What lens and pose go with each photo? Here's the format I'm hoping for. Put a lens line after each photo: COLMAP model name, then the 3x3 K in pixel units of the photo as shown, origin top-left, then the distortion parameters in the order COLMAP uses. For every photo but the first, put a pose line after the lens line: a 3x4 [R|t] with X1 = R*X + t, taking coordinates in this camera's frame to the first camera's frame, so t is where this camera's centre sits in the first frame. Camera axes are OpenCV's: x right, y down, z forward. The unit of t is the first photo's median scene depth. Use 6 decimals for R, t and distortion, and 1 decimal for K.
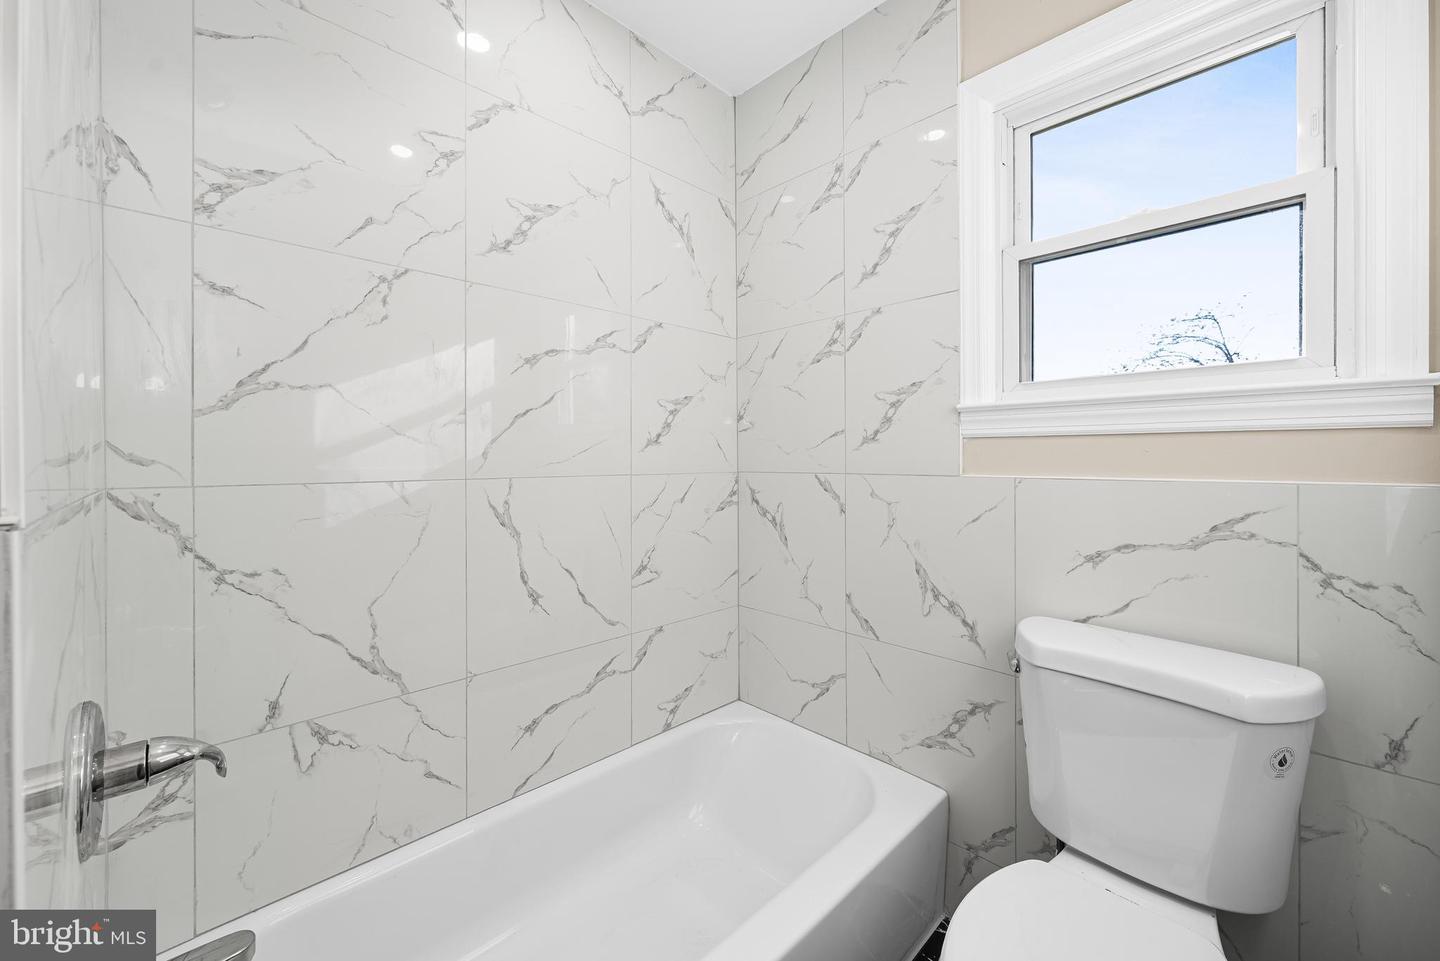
lens RADIAL K [[580.8, 0, 721.6], [0, 580.8, 476.9], [0, 0, 1]] dist [0.005331, 0.000390]
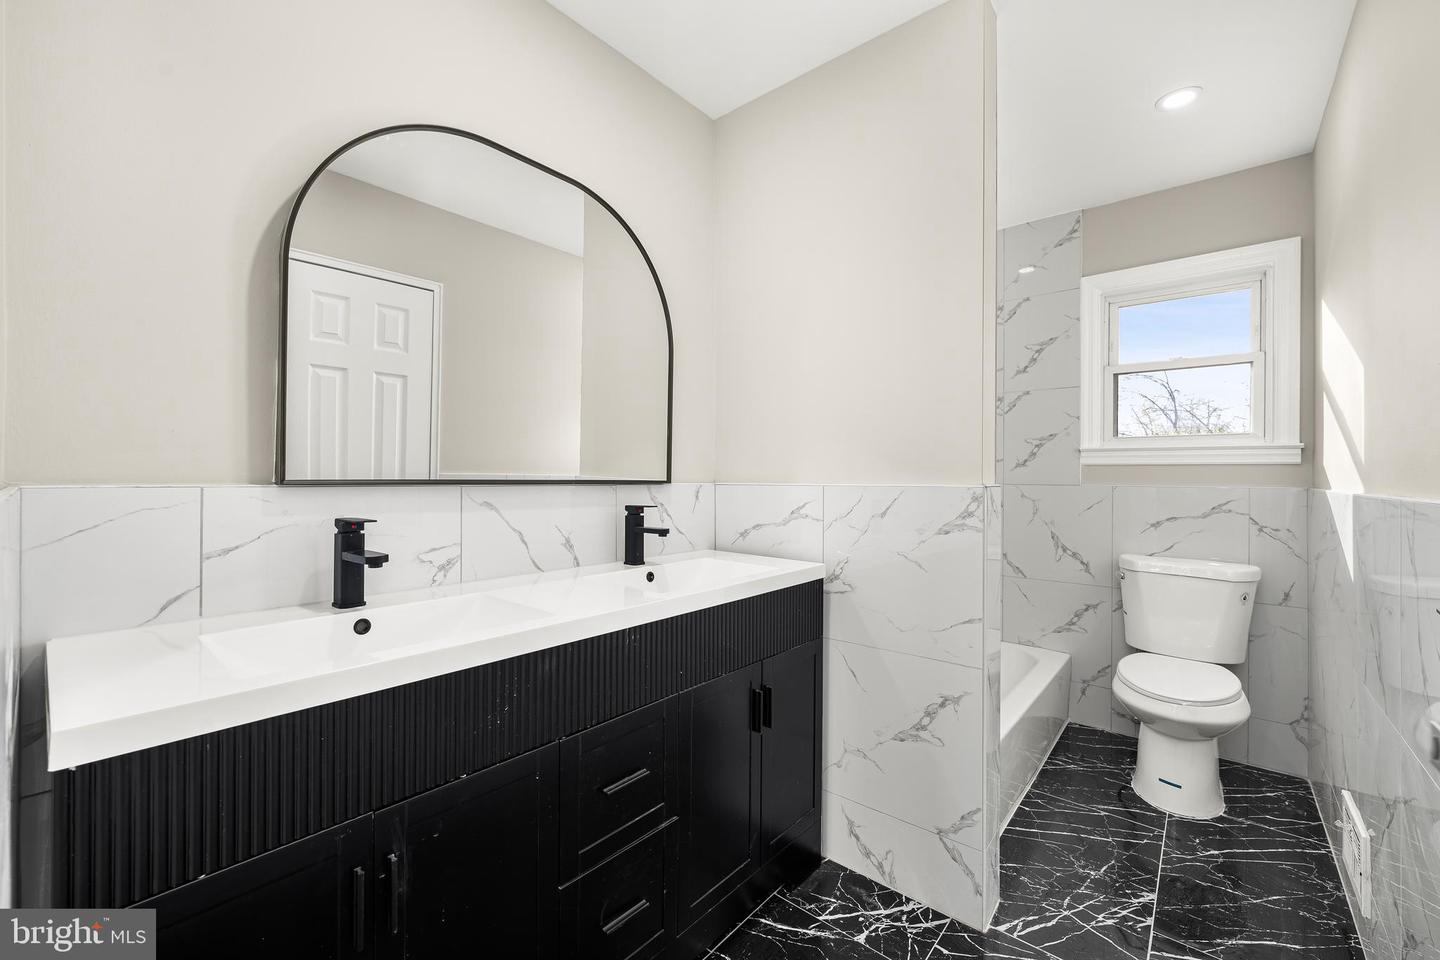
lens RADIAL K [[573.1, 0, 765.0], [0, 573.1, 495.2], [0, 0, 1]] dist [0.026365, 0.000053]
pose [[0.992188, -0.001605, 0.124743, -0.833750], [0.000549, 0.999964, 0.008500, 0.014000], [-0.124752, -0.008365, 0.992153, -0.729709]]
